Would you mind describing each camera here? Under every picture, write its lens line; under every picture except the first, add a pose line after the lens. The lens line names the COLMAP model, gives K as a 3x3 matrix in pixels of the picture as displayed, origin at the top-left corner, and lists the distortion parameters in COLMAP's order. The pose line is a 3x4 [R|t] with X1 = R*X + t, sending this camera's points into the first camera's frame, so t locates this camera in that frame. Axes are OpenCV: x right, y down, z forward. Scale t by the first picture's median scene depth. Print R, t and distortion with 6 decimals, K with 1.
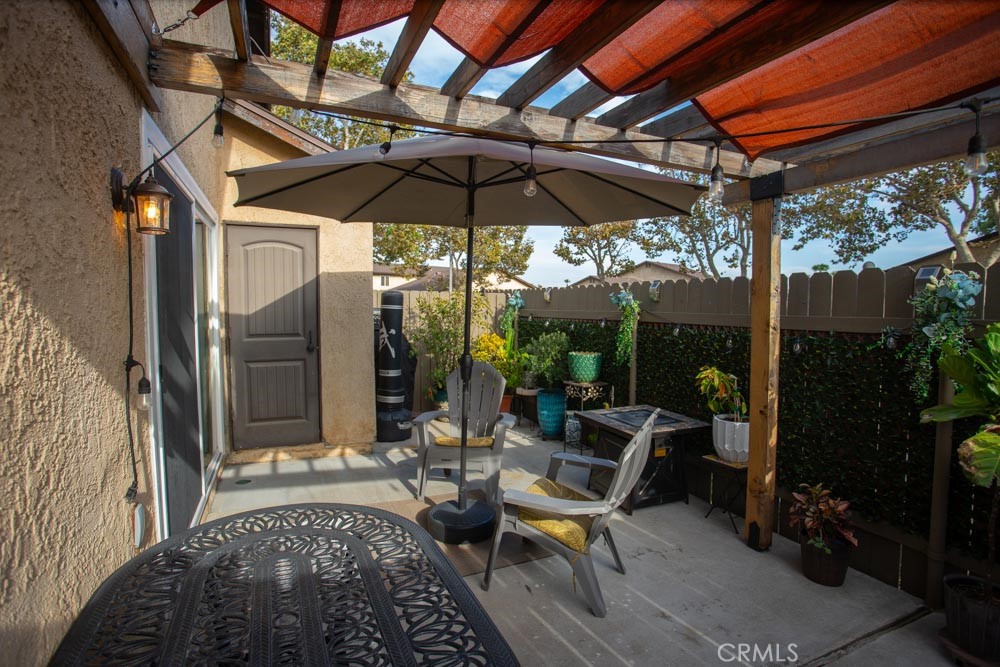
lens RADIAL K [[498.8, 0, 499.8], [0, 498.8, 330.7], [0, 0, 1]] dist [-0.075663, 0.035888]
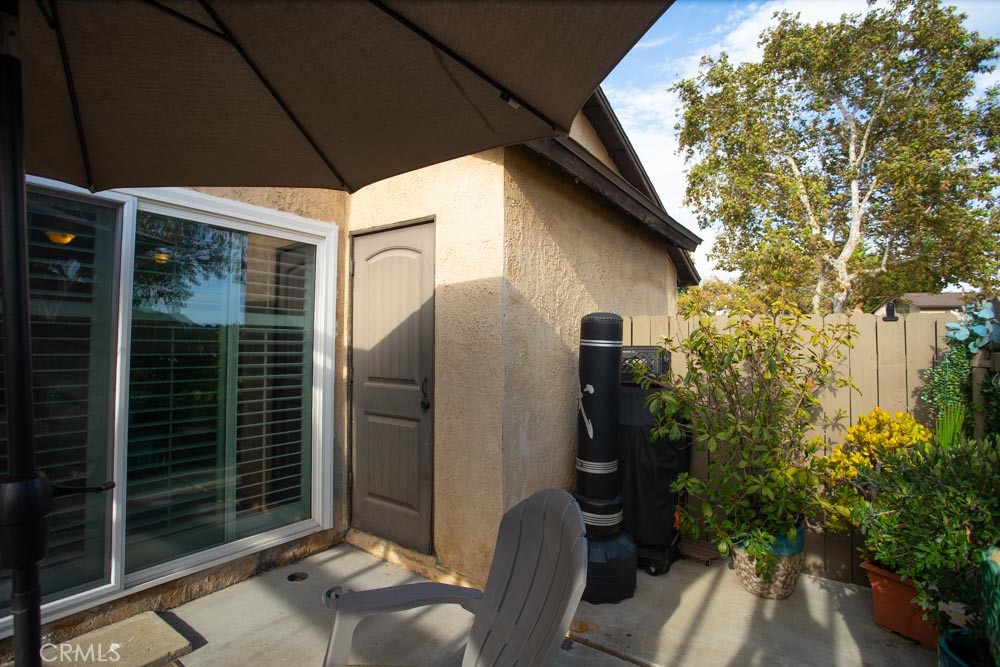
lens RADIAL K [[497.8, 0, 494.6], [0, 497.8, 329.0], [0, 0, 1]] dist [-0.078686, 0.038898]
pose [[0.498522, -0.026880, -0.866460, 0.234504], [-0.054195, 0.996598, -0.062099, -0.028167], [0.865181, 0.077915, 0.495369, 0.770882]]
